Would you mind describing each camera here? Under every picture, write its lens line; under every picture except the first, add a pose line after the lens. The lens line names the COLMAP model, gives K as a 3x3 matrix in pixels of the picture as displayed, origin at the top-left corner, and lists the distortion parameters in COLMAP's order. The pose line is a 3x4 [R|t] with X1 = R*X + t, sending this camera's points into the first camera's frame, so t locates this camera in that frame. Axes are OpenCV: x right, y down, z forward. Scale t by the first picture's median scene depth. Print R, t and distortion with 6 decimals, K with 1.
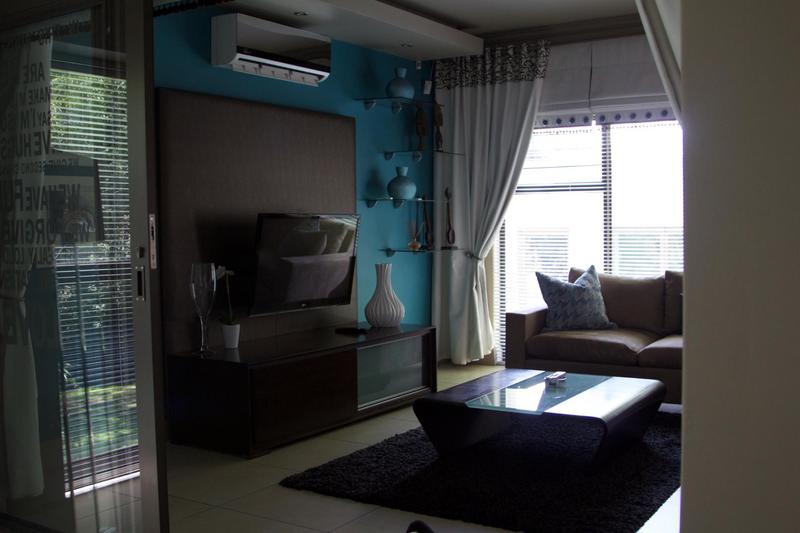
lens RADIAL K [[904.7, 0, 400.0], [0, 904.7, 266.5], [0, 0, 1]] dist [0.002130, -0.020114]
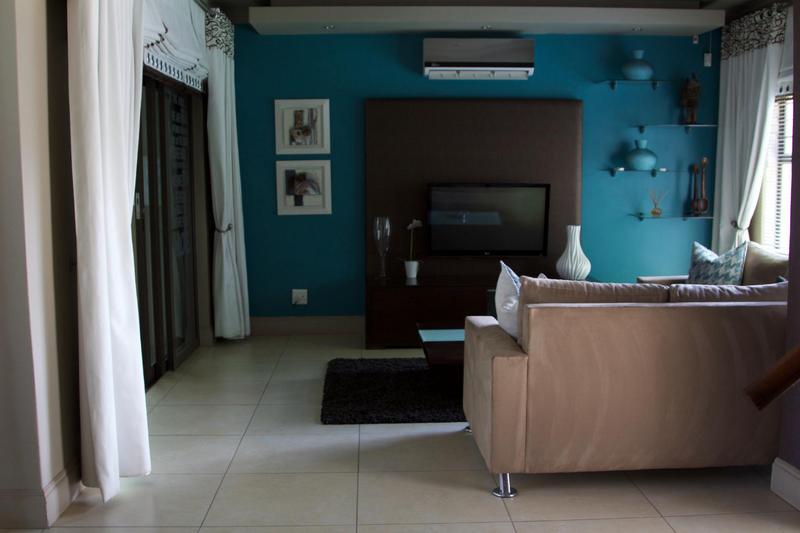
lens RADIAL K [[904.7, 0, 400.0], [0, 904.7, 266.5], [0, 0, 1]] dist [0.002130, -0.020114]
pose [[0.575477, 0.097008, -0.812044, 0.788593], [-0.047757, 0.995232, 0.085047, -0.038375], [0.816423, -0.010162, 0.577366, 0.128795]]
